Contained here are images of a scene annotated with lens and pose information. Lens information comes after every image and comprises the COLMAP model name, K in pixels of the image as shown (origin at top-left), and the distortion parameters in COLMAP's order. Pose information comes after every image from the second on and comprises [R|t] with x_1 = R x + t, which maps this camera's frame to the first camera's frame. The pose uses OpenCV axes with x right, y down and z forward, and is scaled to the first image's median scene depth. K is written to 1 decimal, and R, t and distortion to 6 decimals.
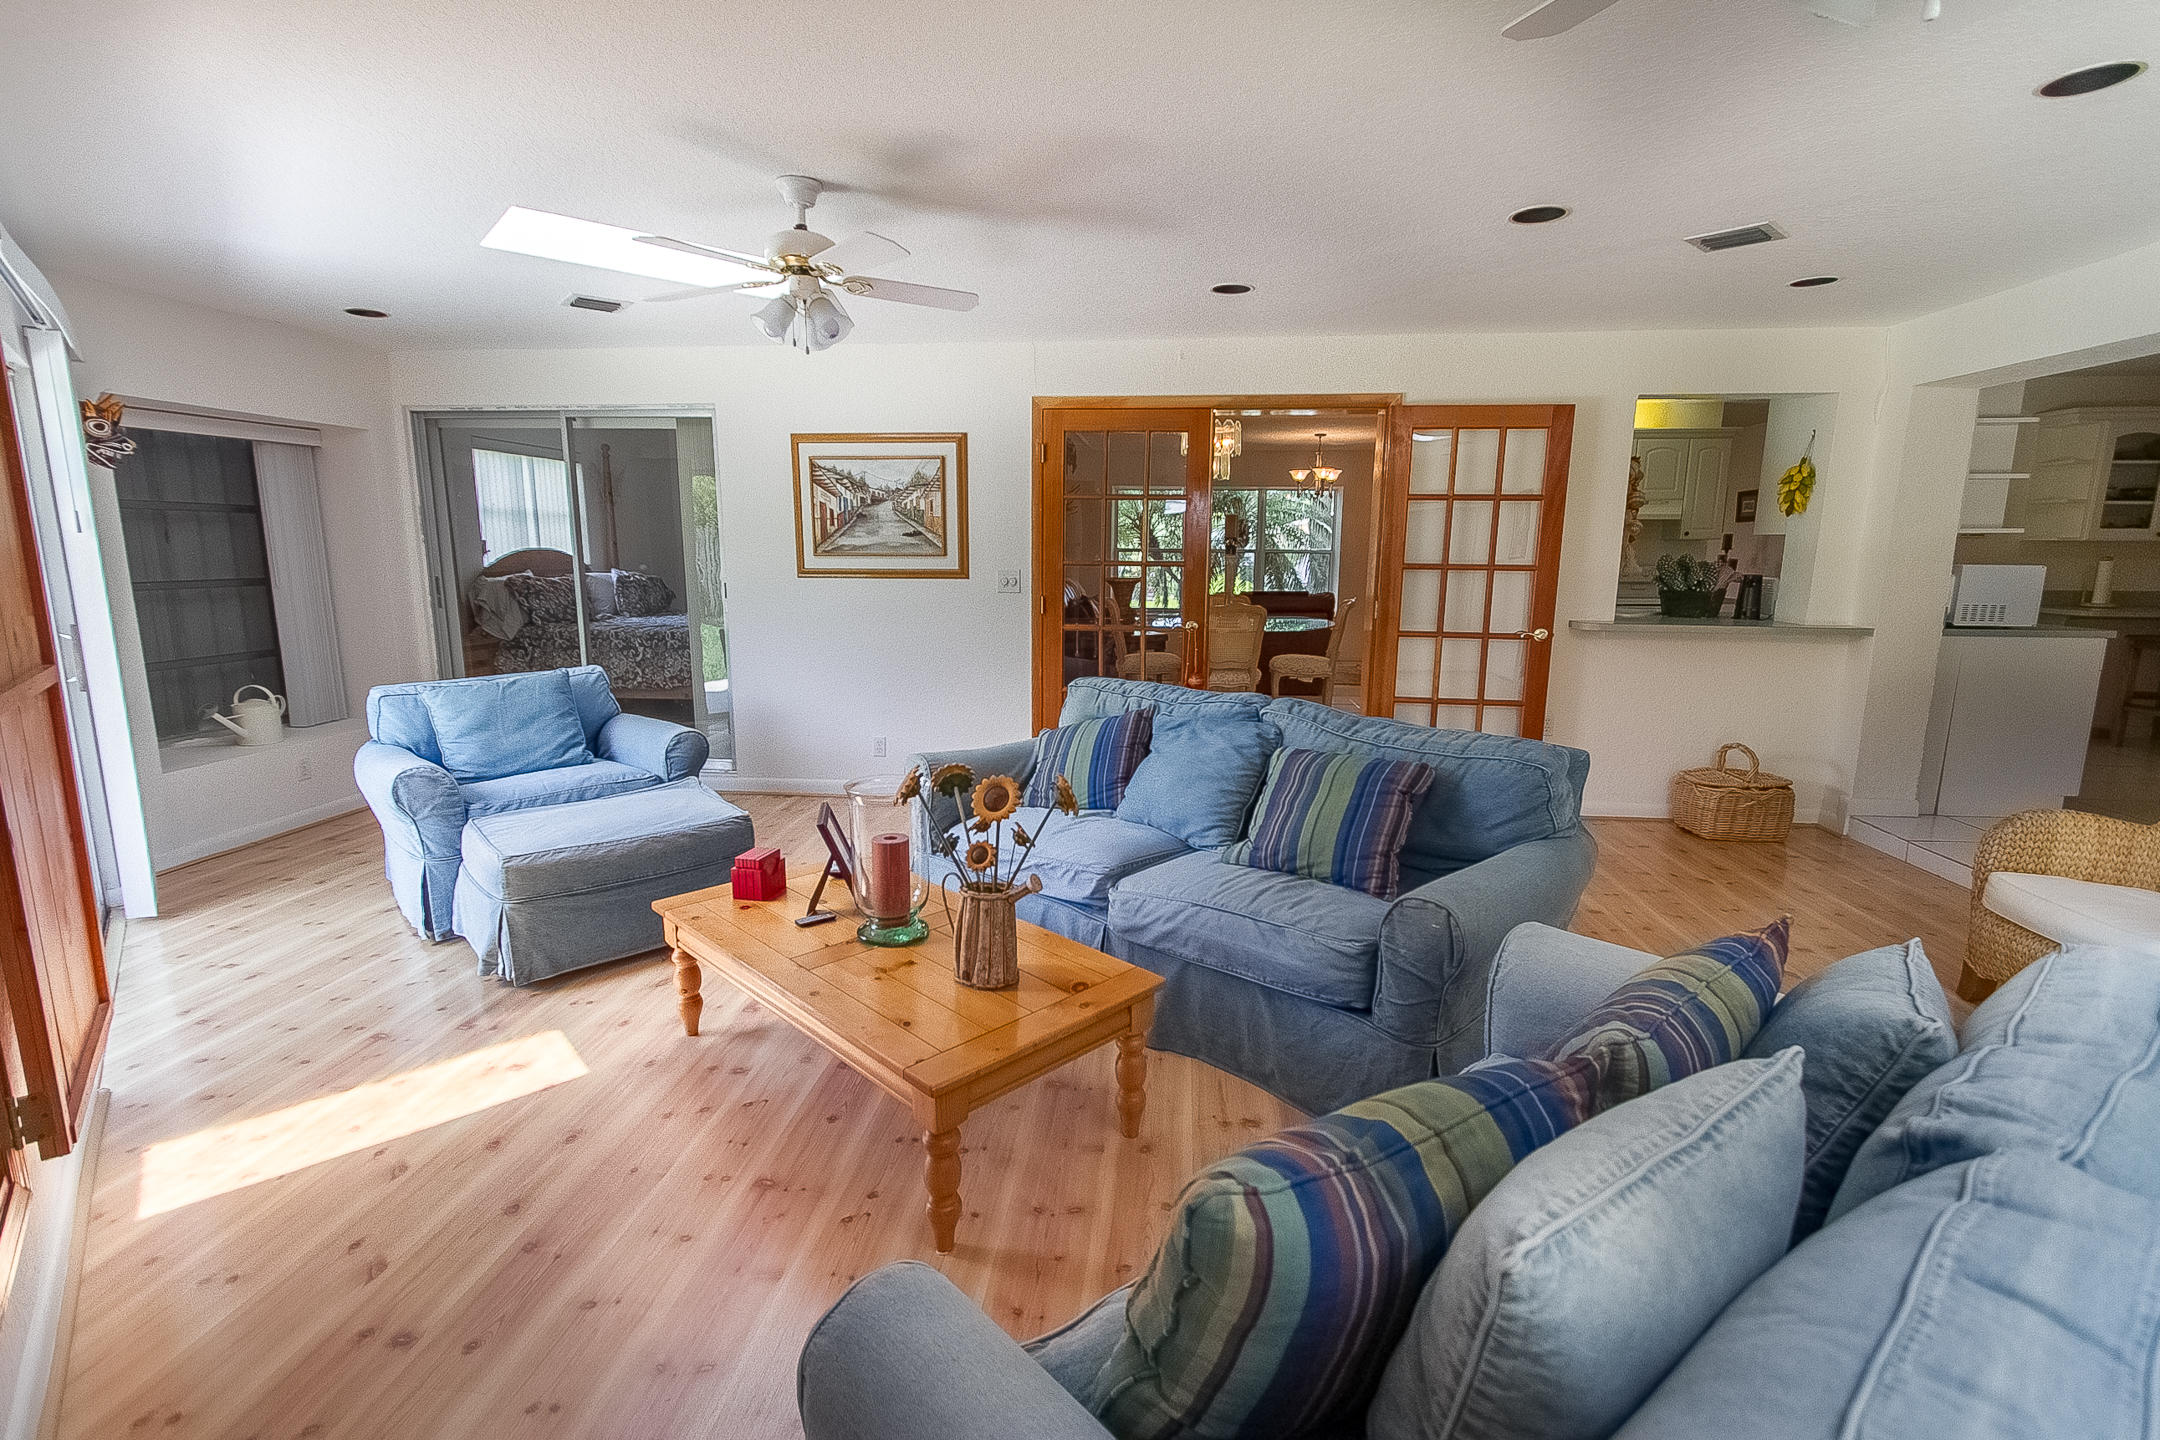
lens RADIAL K [[1022.5, 0, 1075.4], [0, 1022.5, 727.2], [0, 0, 1]] dist [0.002748, 0.000168]
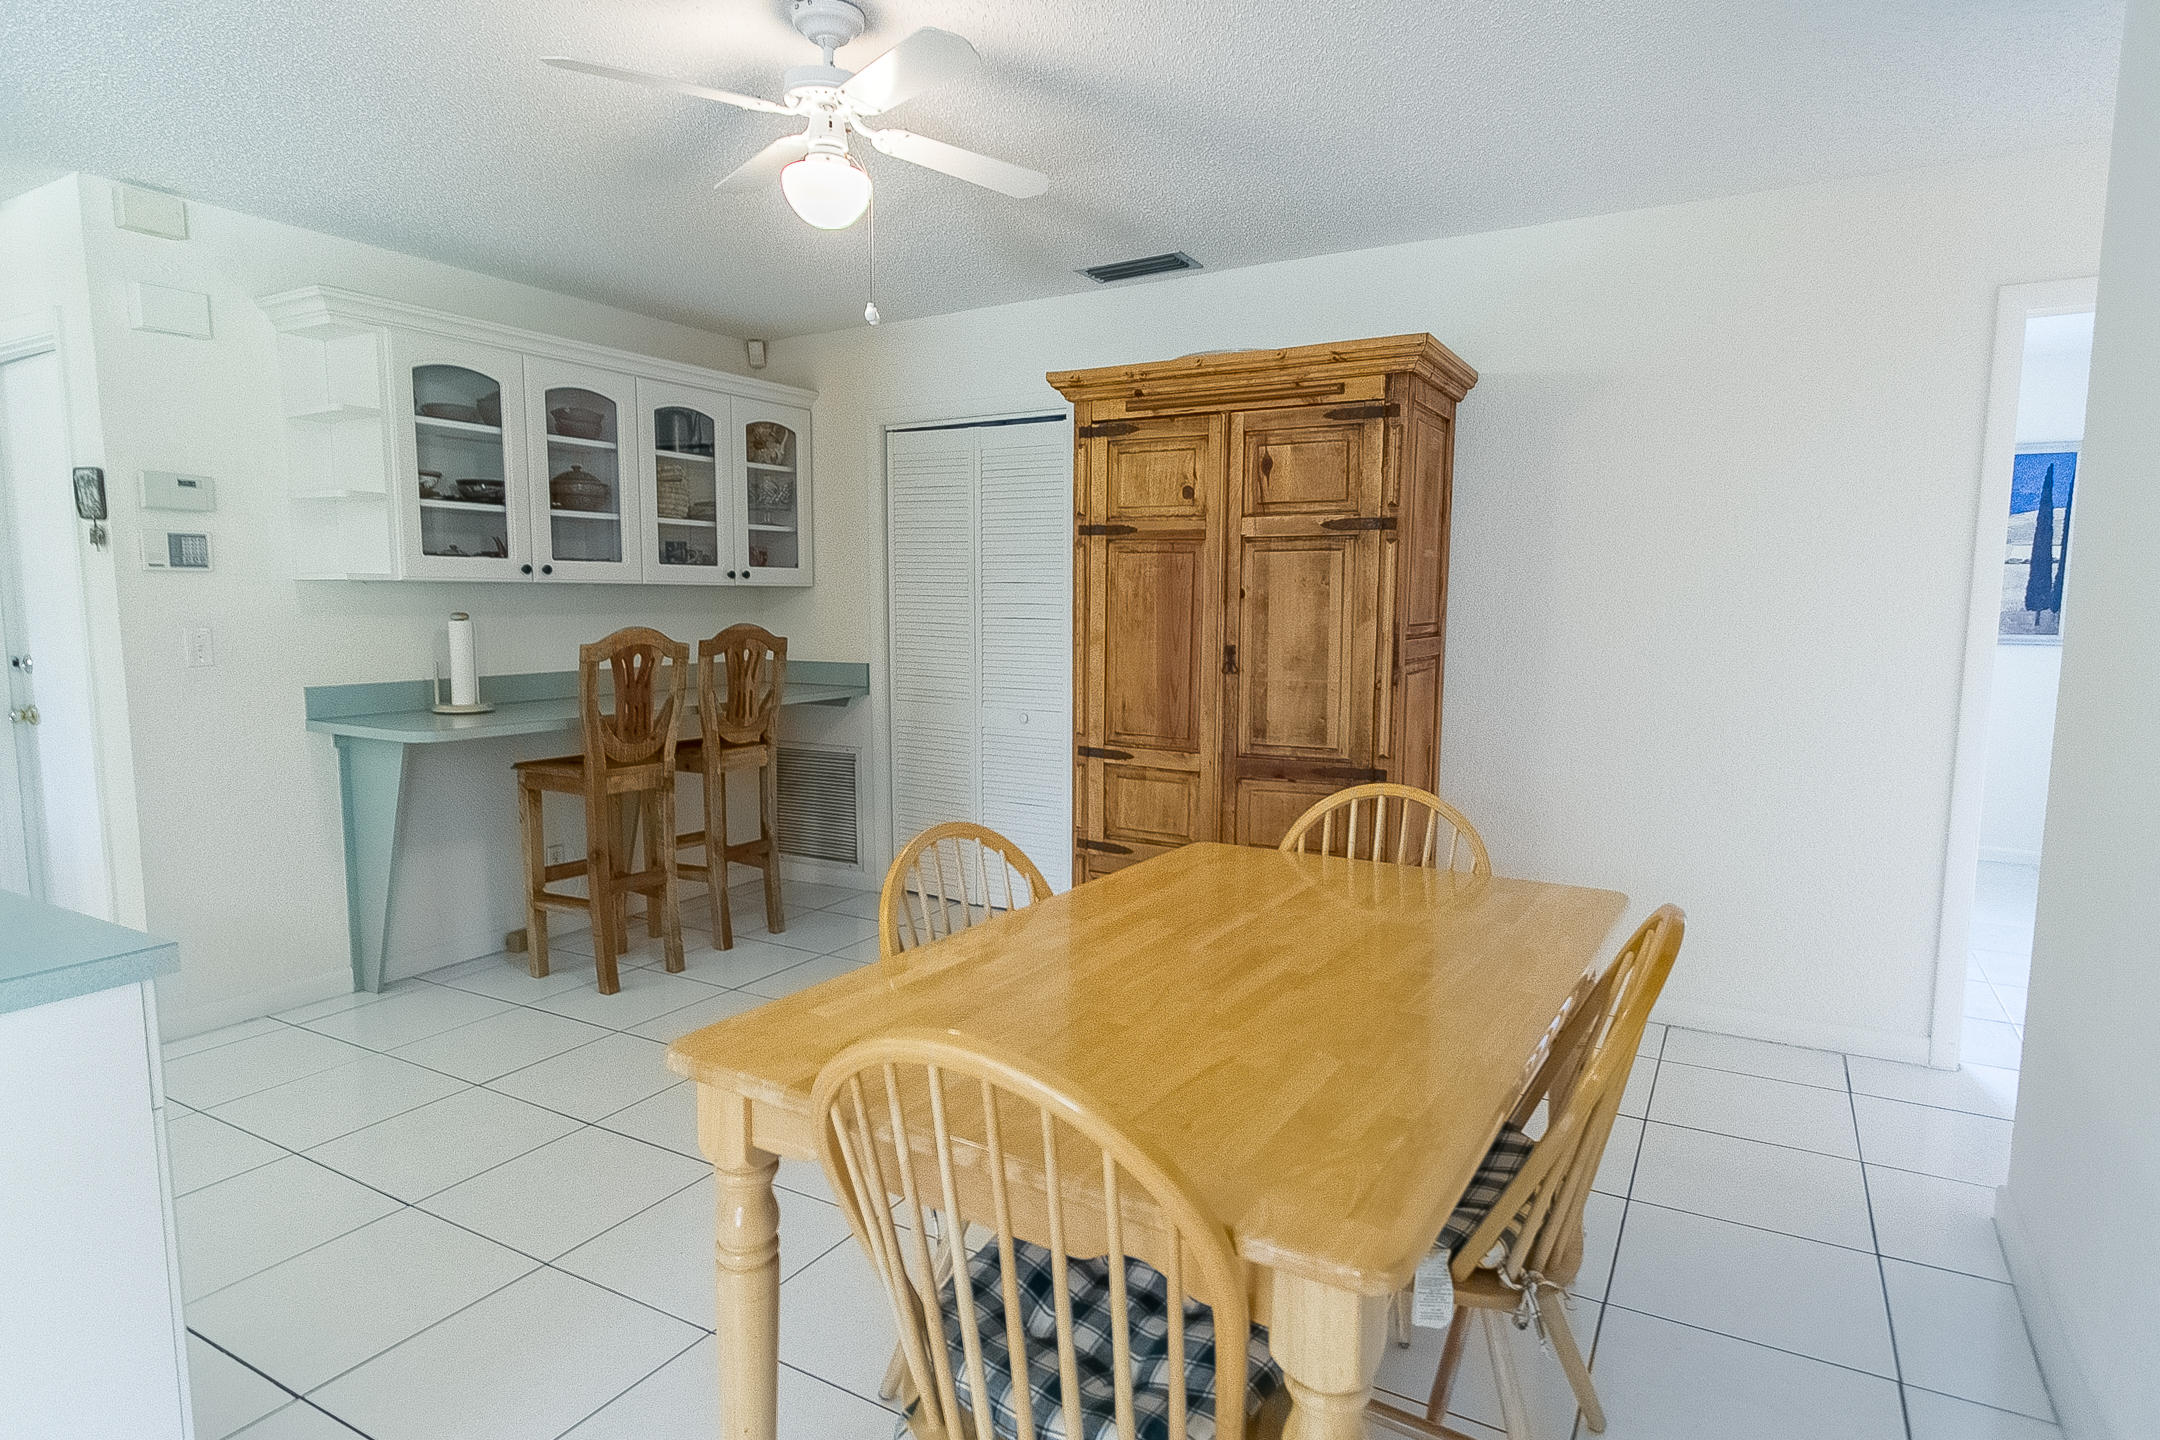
lens RADIAL K [[1179.9, 0, 1080.0], [0, 1179.9, 720.0], [0, 0, 1]] dist [0.040367, 0.000233]
pose [[0.397816, -0.101699, 0.911811, 0.605798], [0.154970, 0.987006, 0.042474, -0.094906], [-0.904282, 0.124407, 0.408407, 0.505588]]
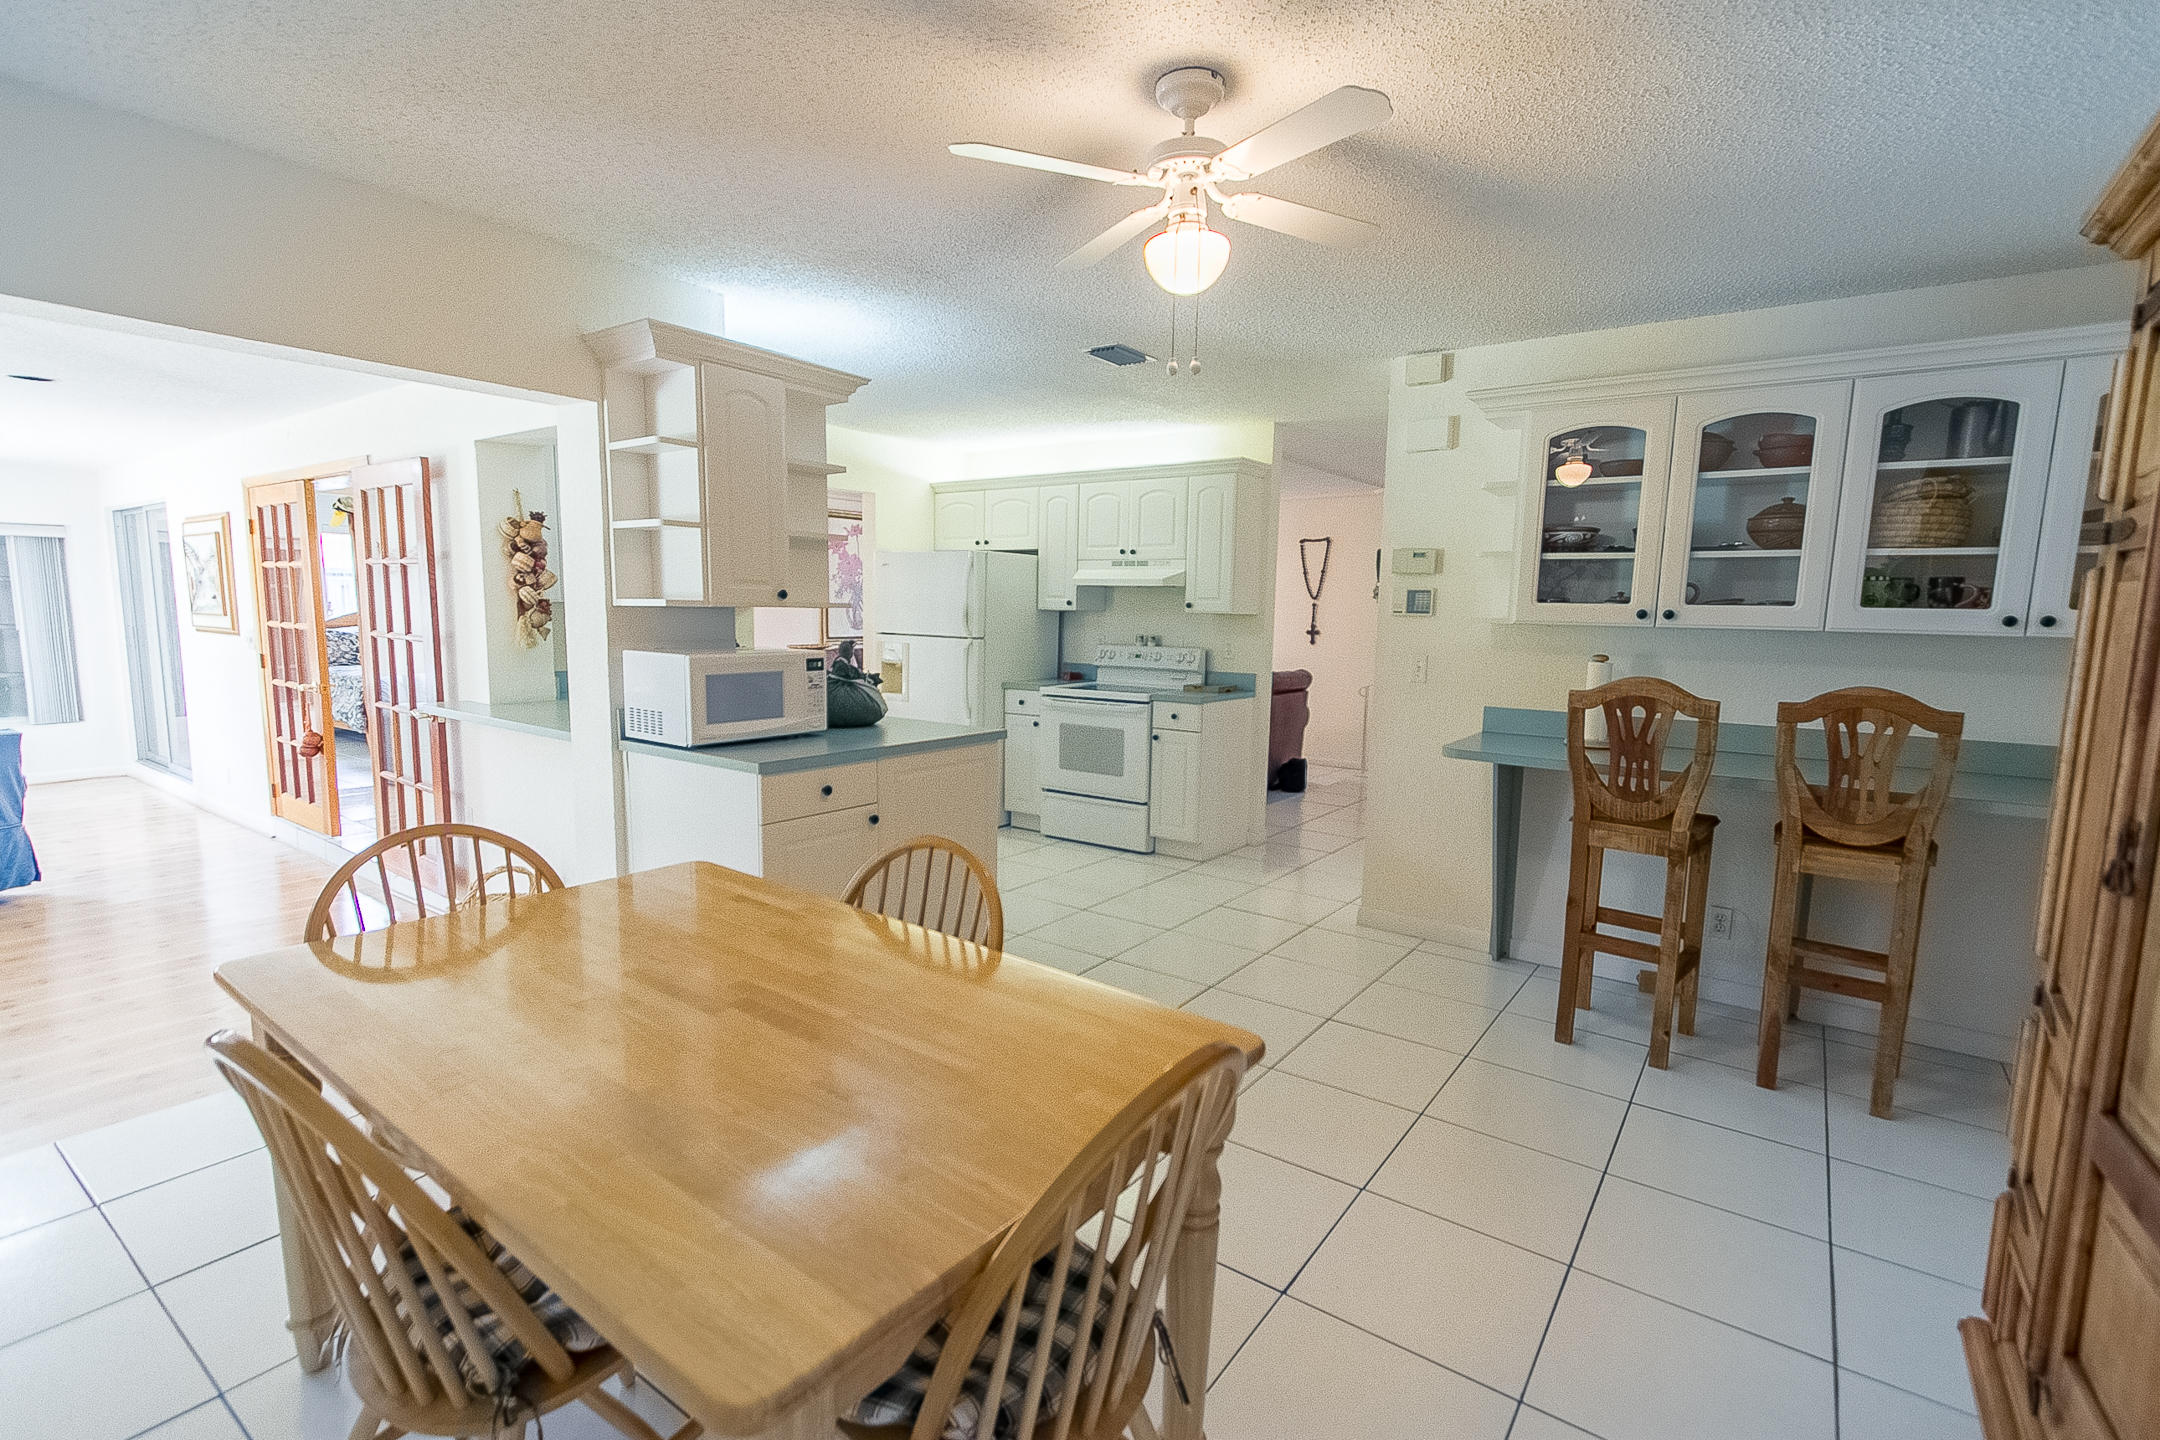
lens RADIAL K [[997.5, 0, 1087.2], [0, 997.5, 762.6], [0, 0, 1]] dist [0.001337, 0.000254]
pose [[0.871028, 0.090352, -0.482853, 1.056106], [-0.104091, 0.994566, -0.001668, -0.083075], [0.480078, 0.051714, 0.875700, 0.423122]]
